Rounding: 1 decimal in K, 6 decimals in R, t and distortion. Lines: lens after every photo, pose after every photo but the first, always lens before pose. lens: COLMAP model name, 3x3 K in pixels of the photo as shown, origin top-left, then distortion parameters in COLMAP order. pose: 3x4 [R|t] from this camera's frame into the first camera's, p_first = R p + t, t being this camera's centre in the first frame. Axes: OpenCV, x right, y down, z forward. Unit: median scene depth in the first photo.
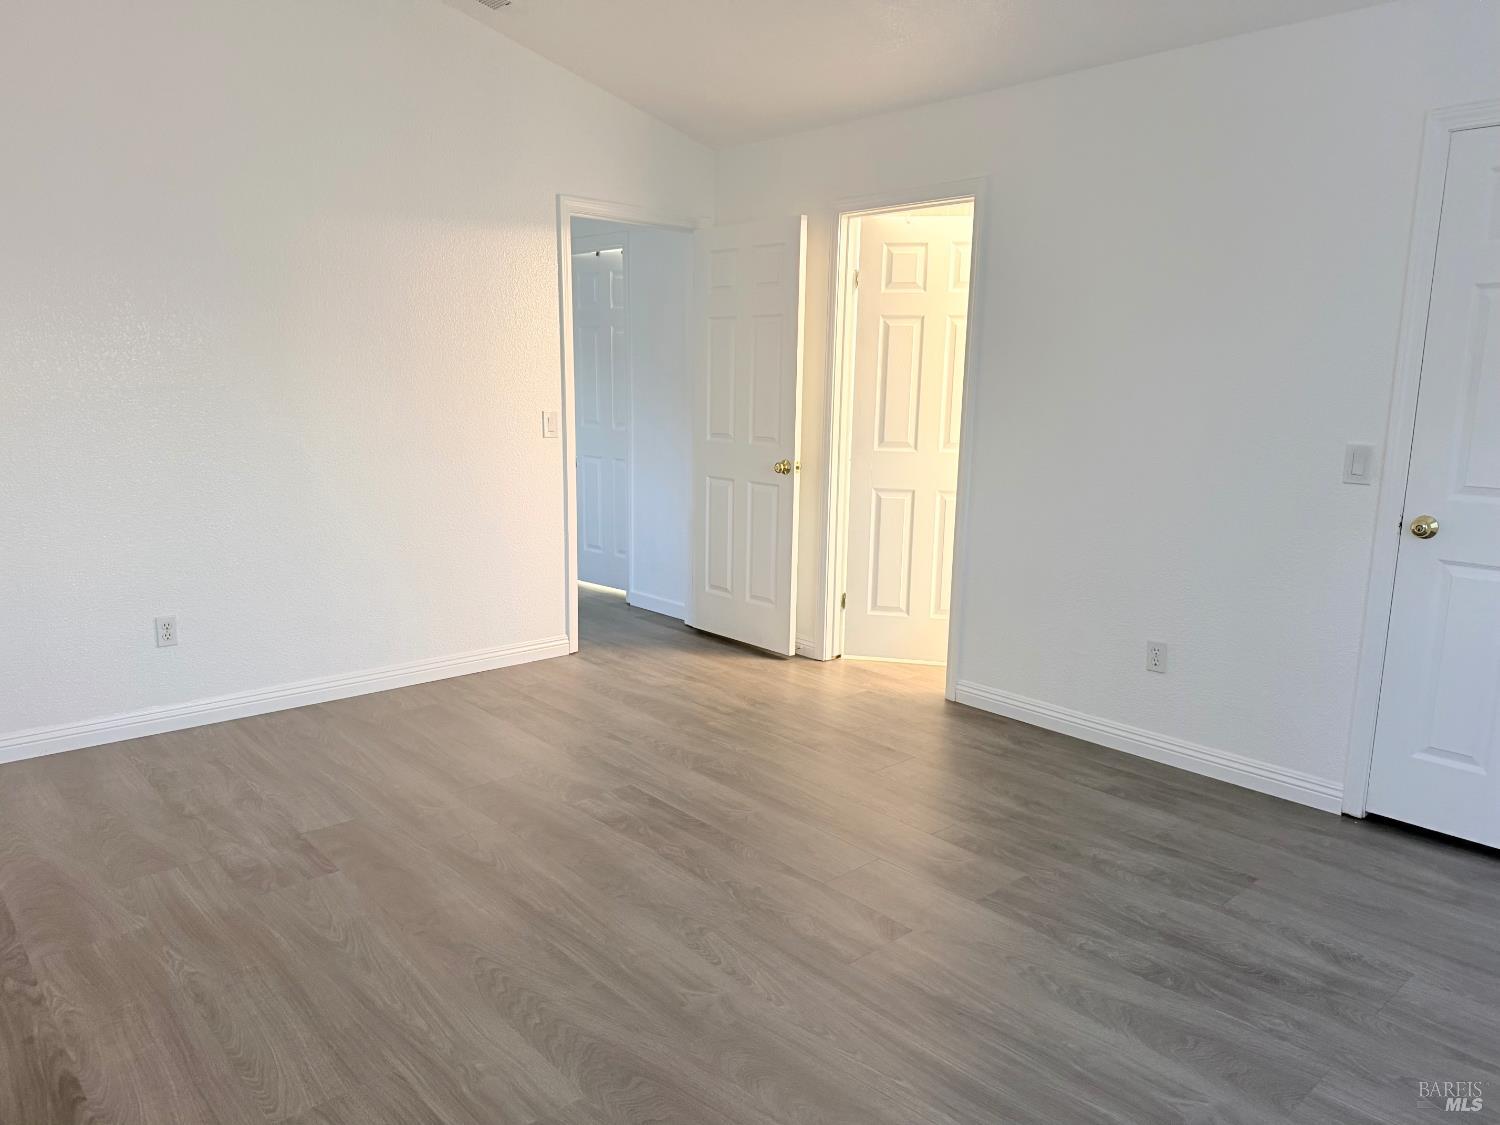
lens RADIAL K [[1047.2, 0, 750.0], [0, 1047.2, 562.5], [0, 0, 1]] dist [0.116748, -0.173775]
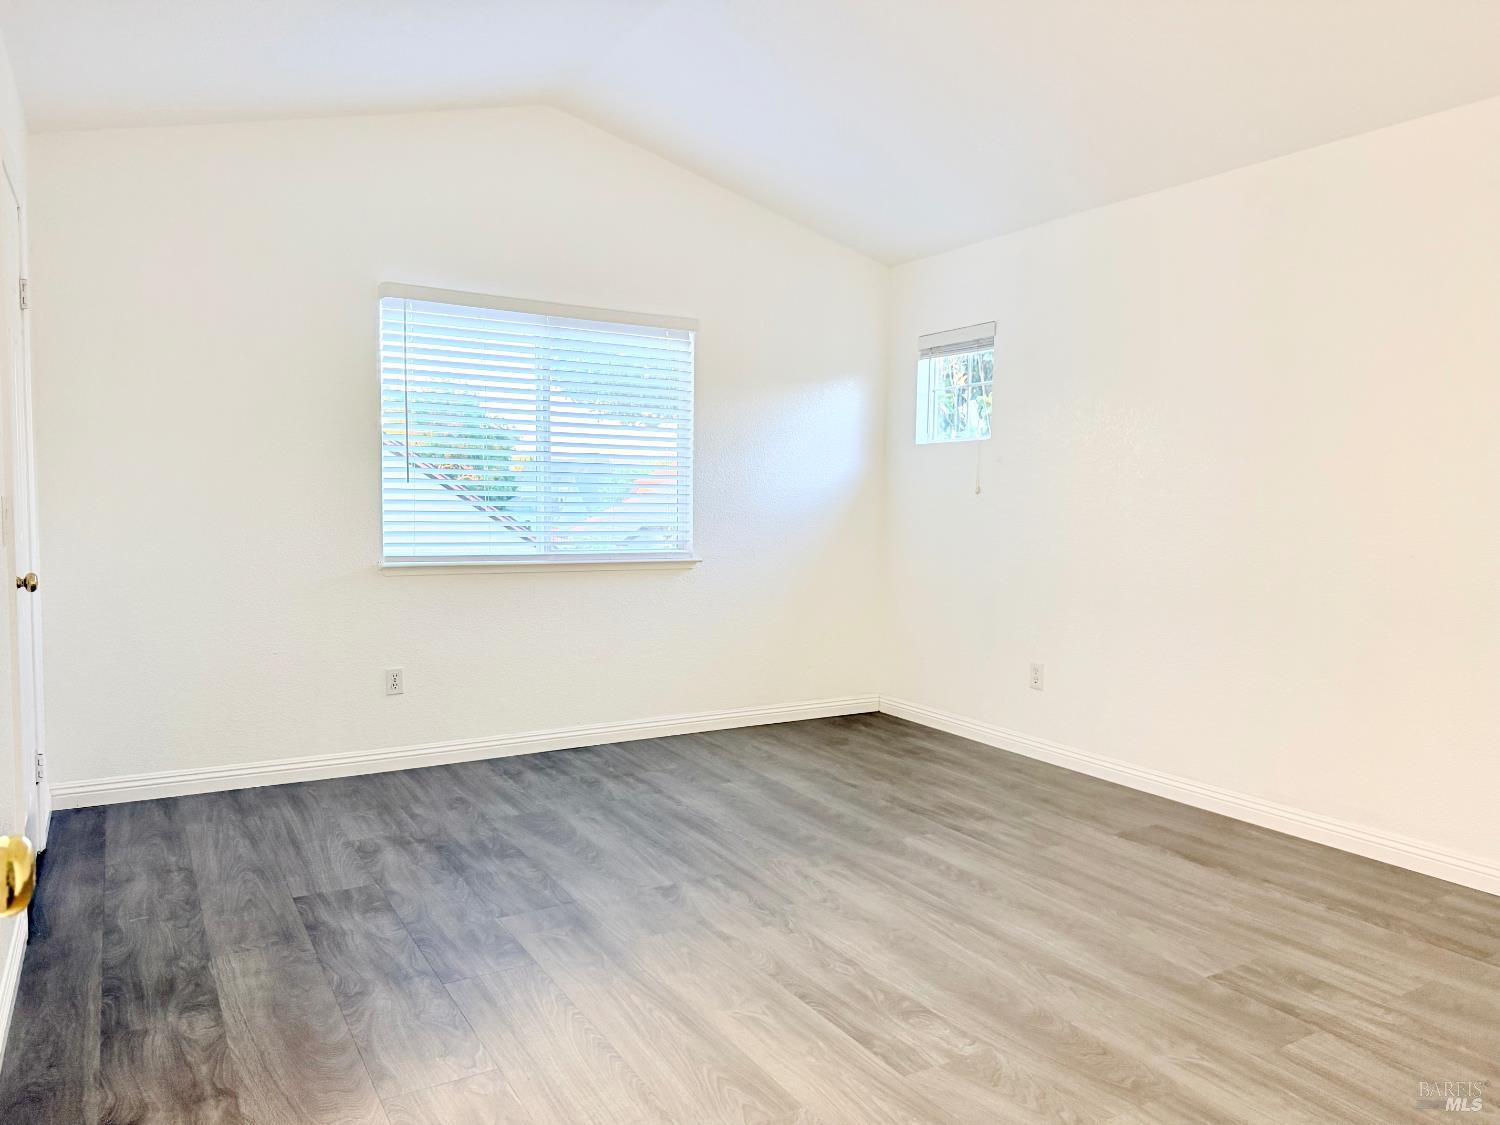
lens RADIAL K [[1047.2, 0, 750.0], [0, 1047.2, 562.5], [0, 0, 1]] dist [0.116748, -0.173775]
pose [[-0.980659, -0.038009, 0.191999, -0.159601], [0.008284, 0.972024, 0.234735, -0.273373], [-0.195550, 0.231786, -0.952909, 1.846979]]
